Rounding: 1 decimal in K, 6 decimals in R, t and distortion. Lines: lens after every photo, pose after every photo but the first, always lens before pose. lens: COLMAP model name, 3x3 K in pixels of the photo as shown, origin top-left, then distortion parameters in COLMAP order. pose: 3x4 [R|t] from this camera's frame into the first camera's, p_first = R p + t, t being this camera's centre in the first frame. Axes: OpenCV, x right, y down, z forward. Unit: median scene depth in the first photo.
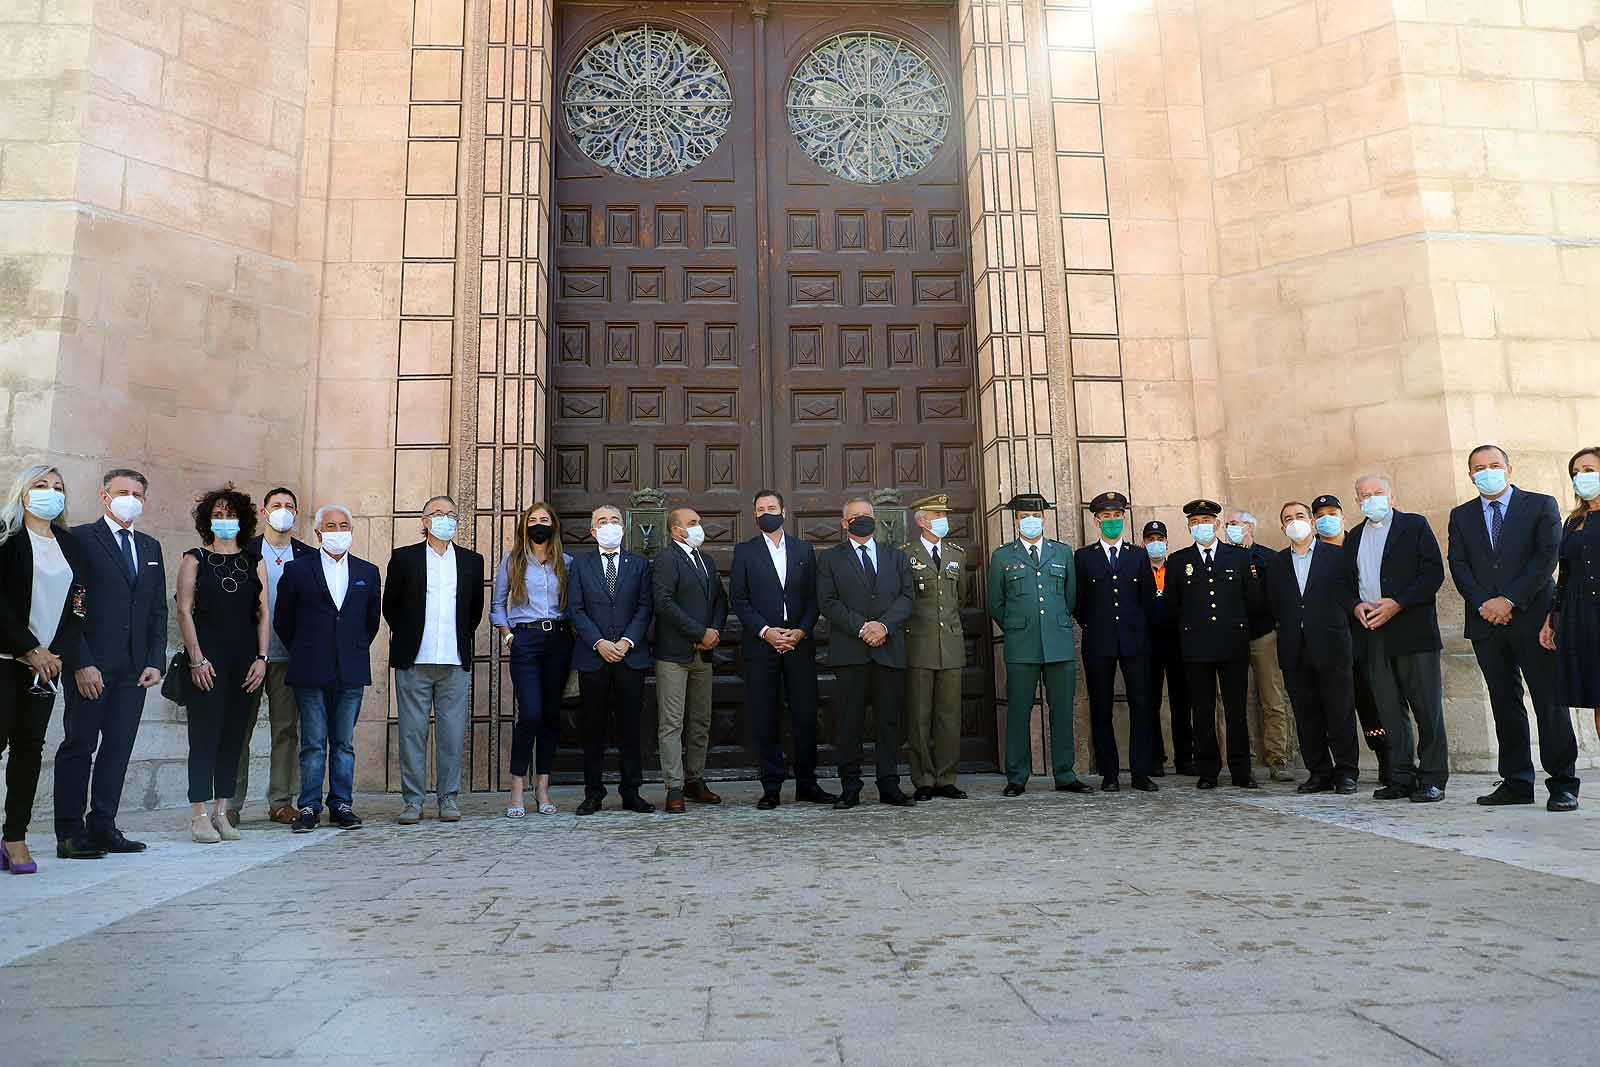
lens RADIAL K [[1100.6, 0, 804.6], [0, 1100.6, 524.5], [0, 0, 1]] dist [-0.071876, 0.039130]
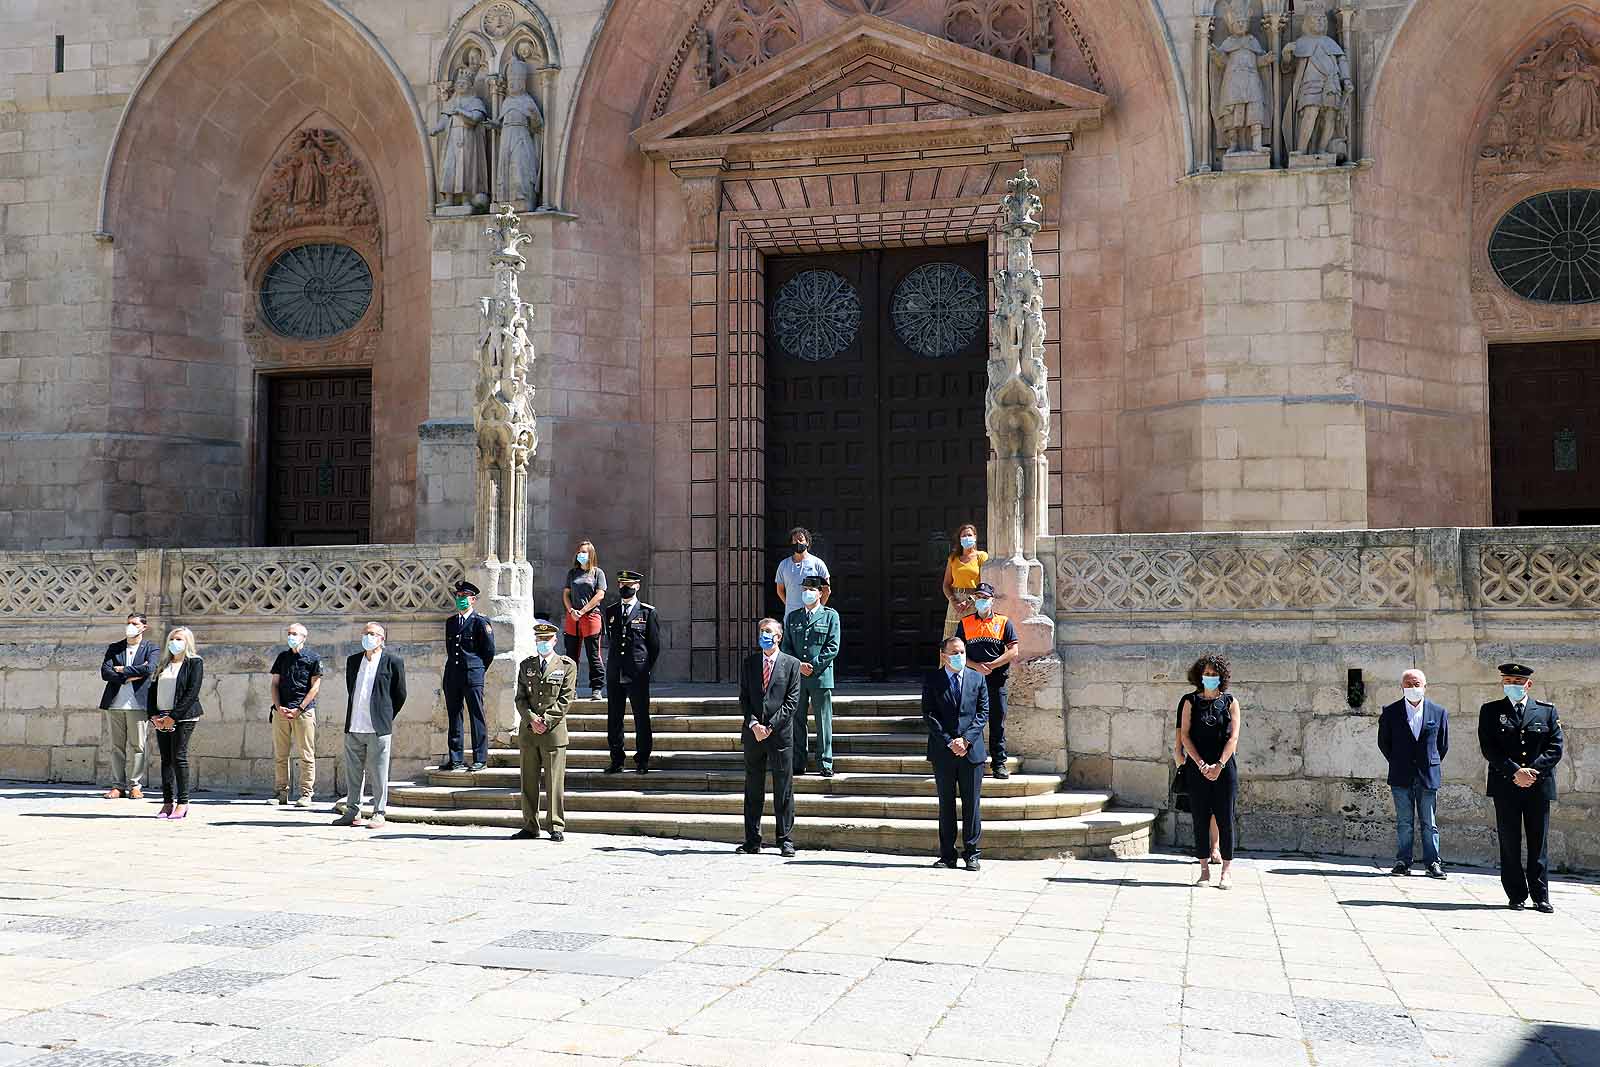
lens RADIAL K [[1625.7, 0, 805.9], [0, 1625.7, 527.7], [0, 0, 1]] dist [0.062895, 0.051930]
pose [[0.953305, -0.001661, -0.302004, 0.748593], [0.025411, 0.996880, 0.074729, -0.271181], [0.300937, -0.078913, 0.950373, -1.831600]]
